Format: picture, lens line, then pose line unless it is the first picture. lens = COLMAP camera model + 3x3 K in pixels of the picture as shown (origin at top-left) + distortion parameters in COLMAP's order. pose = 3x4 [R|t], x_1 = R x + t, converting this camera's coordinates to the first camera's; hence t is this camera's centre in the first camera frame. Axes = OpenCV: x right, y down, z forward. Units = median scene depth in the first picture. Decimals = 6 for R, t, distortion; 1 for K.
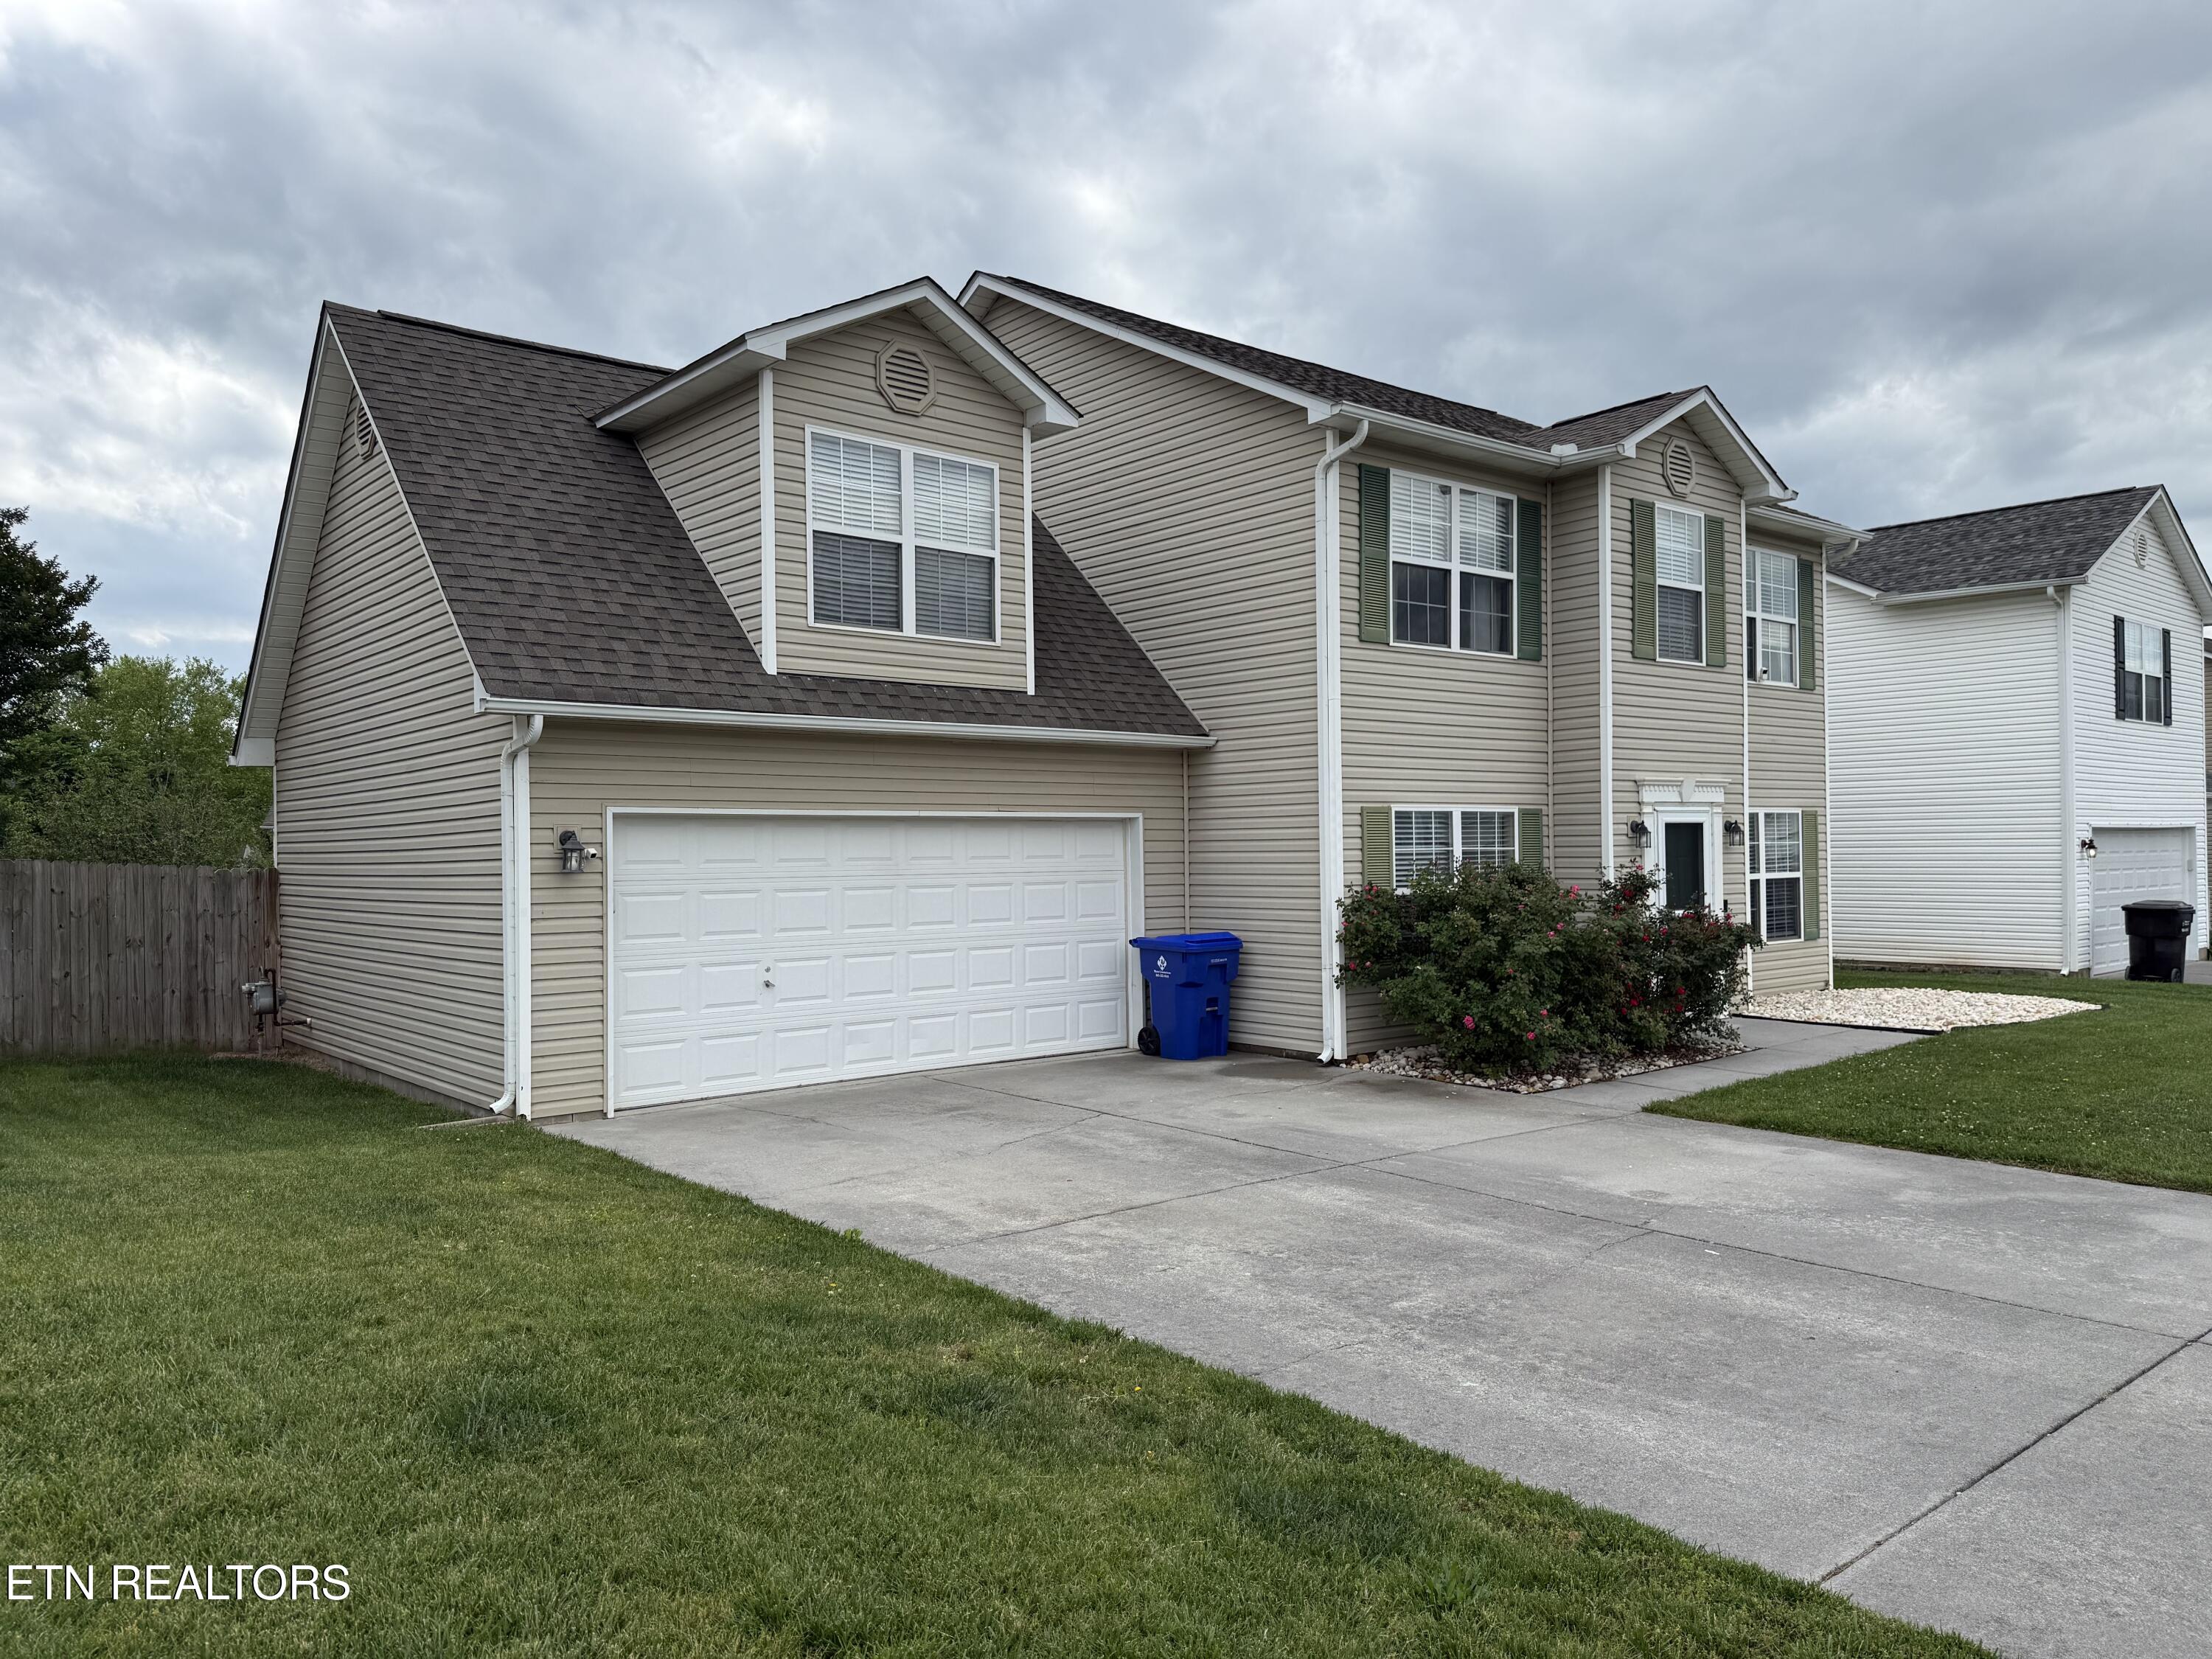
lens RADIAL K [[1548.6, 0, 1095.5], [0, 1548.6, 844.8], [0, 0, 1]] dist [0.066386, -0.017223]
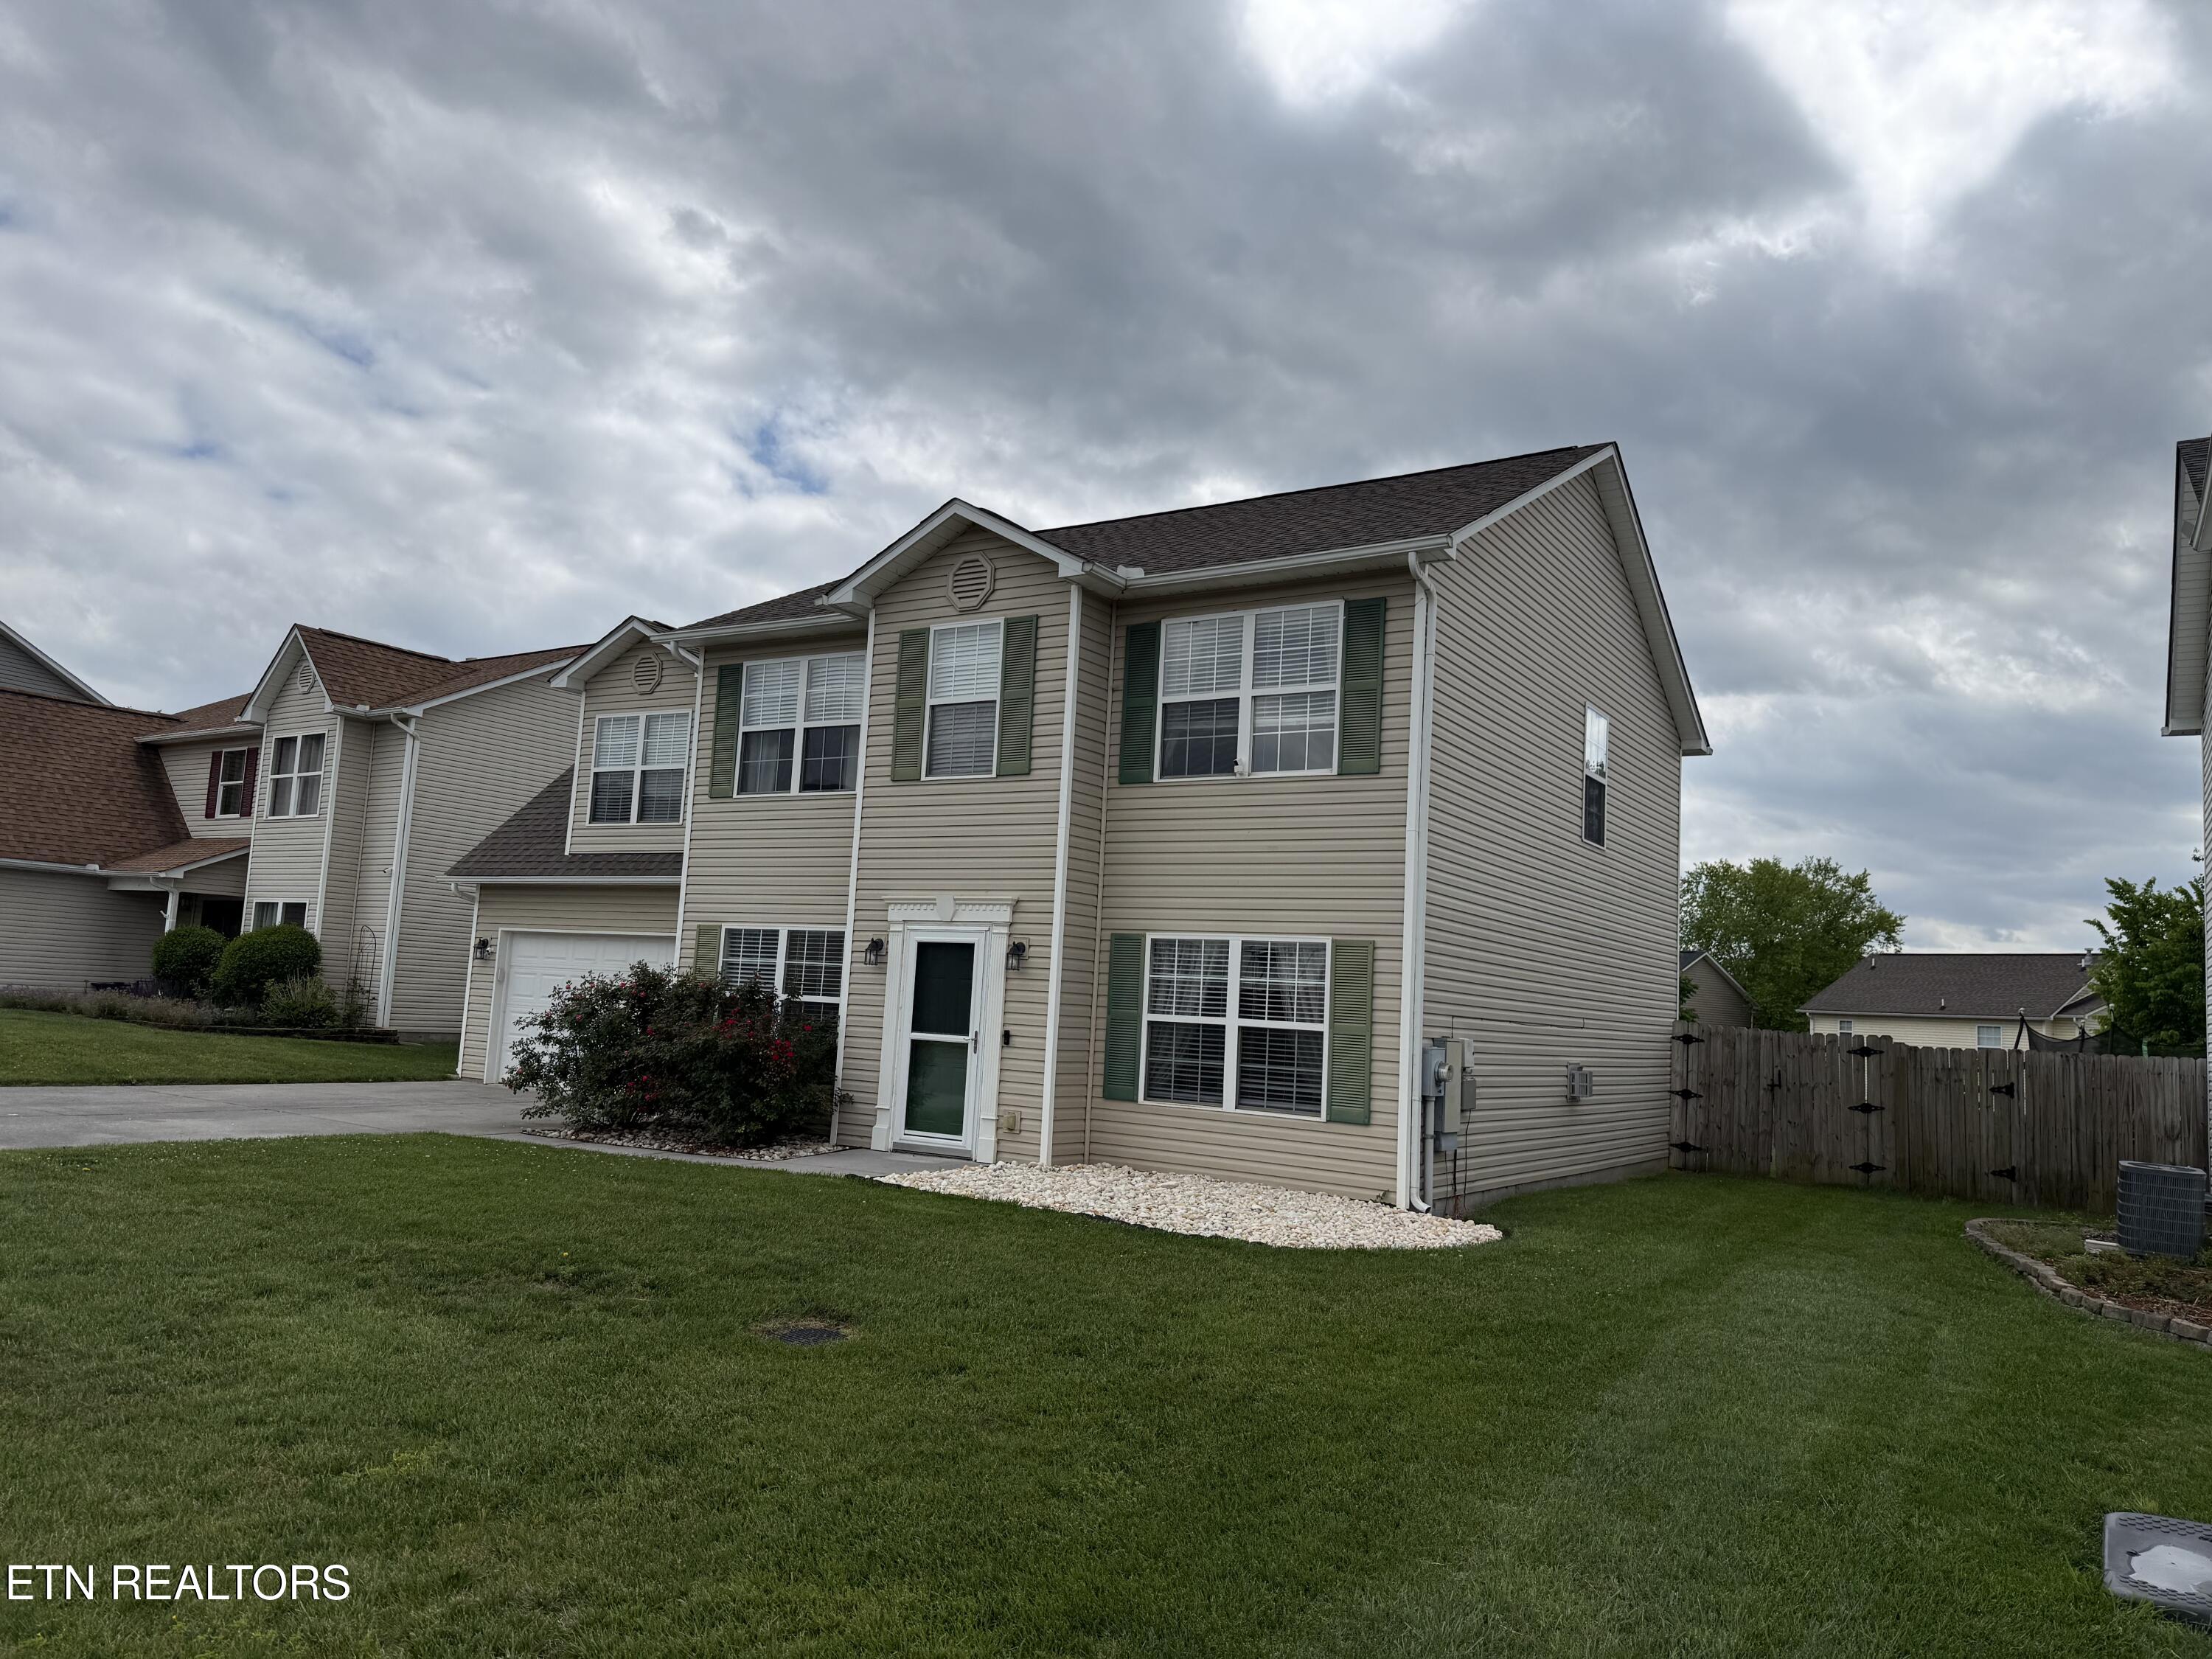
lens RADIAL K [[1548.6, 0, 1108.4], [0, 1548.6, 818.5], [0, 0, 1]] dist [0.066386, -0.017223]
pose [[0.312872, -0.086187, -0.945877, 1.488246], [-0.056725, 0.992401, -0.109190, 0.009464], [0.948100, 0.087817, 0.305605, 0.906659]]
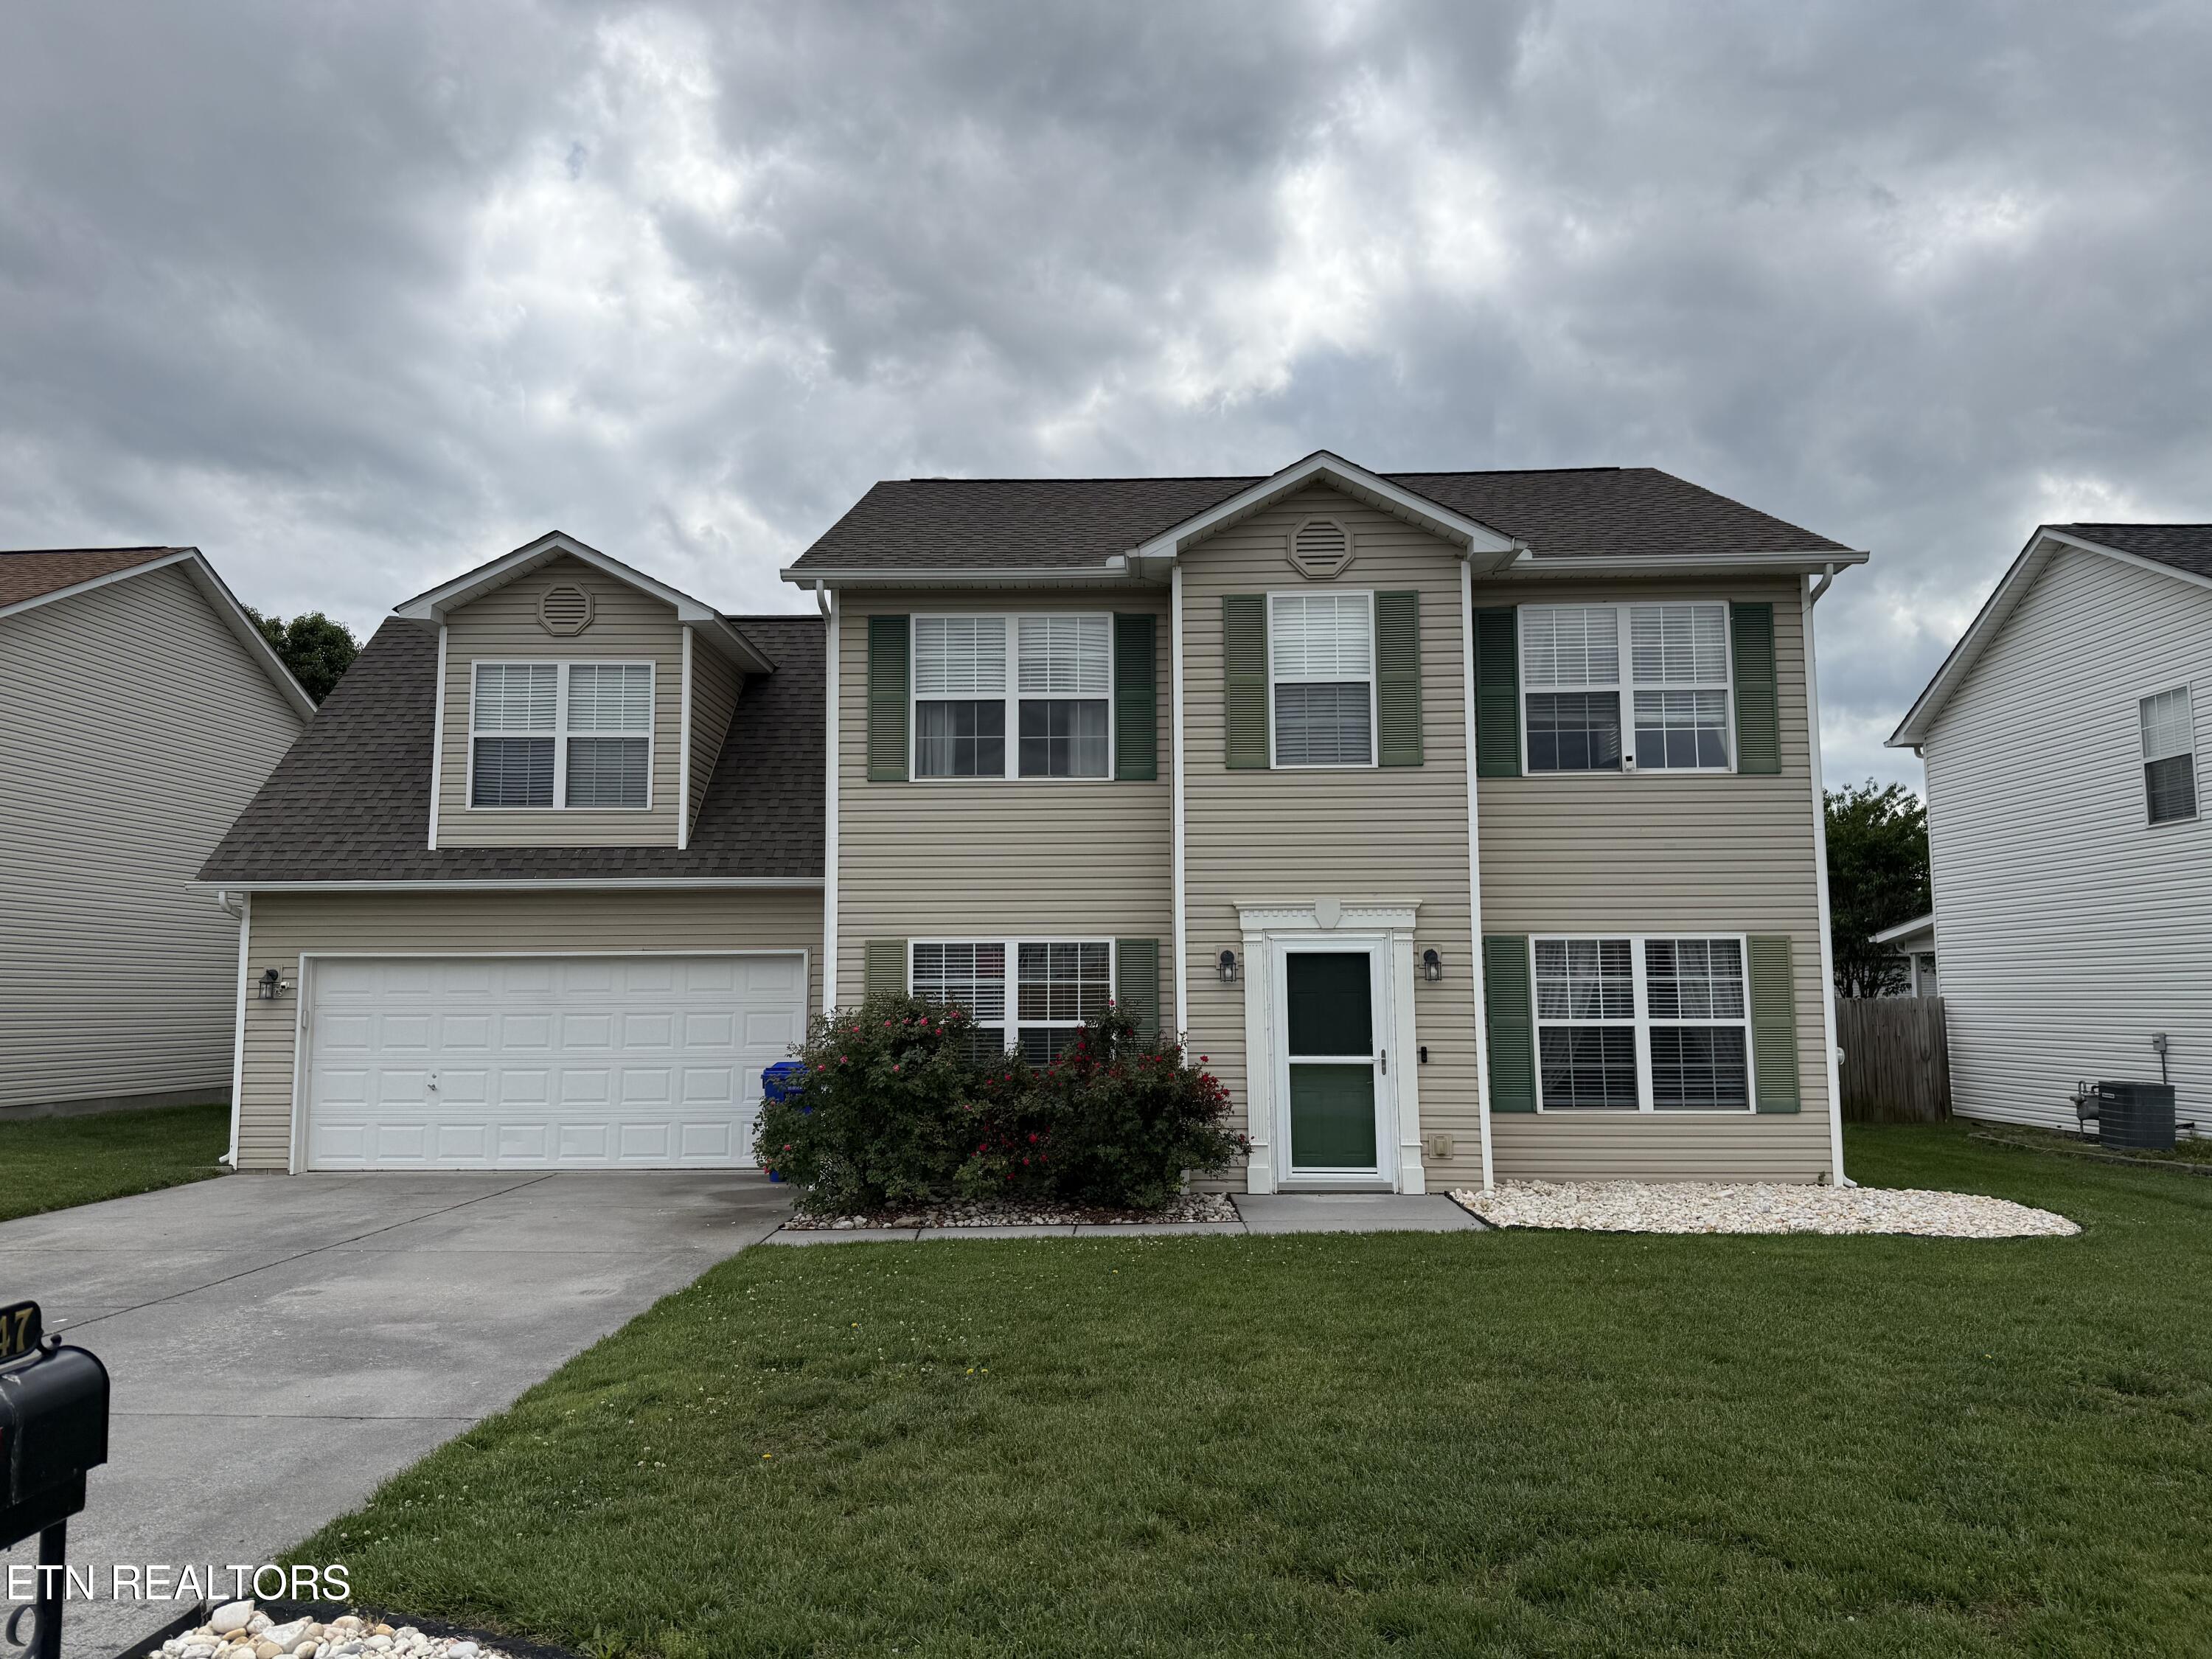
lens RADIAL K [[1548.6, 0, 1097.2], [0, 1548.6, 826.7], [0, 0, 1]] dist [0.066386, -0.017223]
pose [[0.759623, -0.064255, -0.647182, 0.943322], [-0.002804, 0.994775, -0.102057, 0.004559], [0.650358, 0.079339, 0.755473, 0.313467]]
